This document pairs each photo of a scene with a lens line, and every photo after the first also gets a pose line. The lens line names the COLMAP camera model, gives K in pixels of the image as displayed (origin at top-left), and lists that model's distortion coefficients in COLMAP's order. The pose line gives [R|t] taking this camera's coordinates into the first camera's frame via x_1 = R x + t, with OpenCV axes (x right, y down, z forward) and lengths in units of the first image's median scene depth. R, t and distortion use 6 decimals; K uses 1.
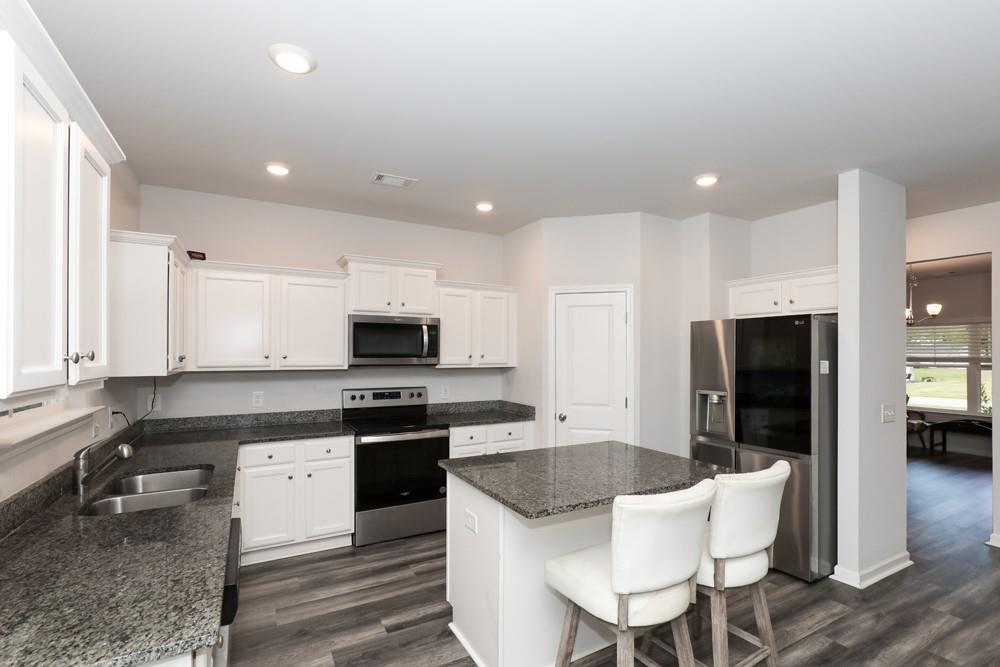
lens RADIAL K [[463.5, 0, 496.4], [0, 463.5, 339.0], [0, 0, 1]] dist [-0.004408, -0.000023]
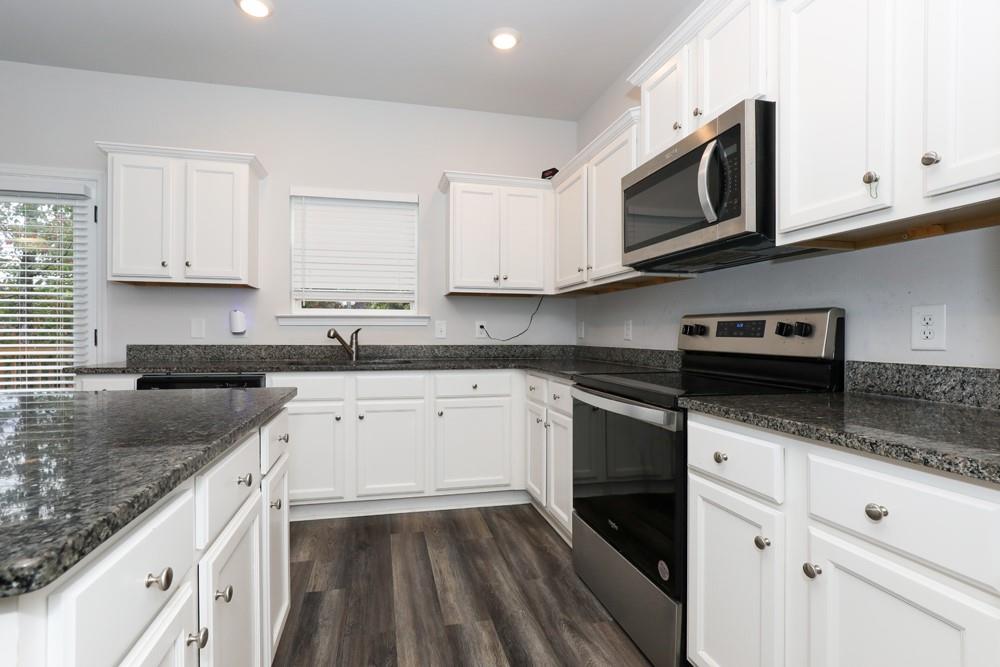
lens RADIAL K [[463.5, 0, 491.9], [0, 463.5, 341.0], [0, 0, 1]] dist [-0.004408, -0.000023]
pose [[-0.259734, 0.012842, -0.965595, 0.287025], [0.022570, 0.999719, 0.007225, 0.143445], [0.965416, -0.019917, -0.259951, 1.018533]]
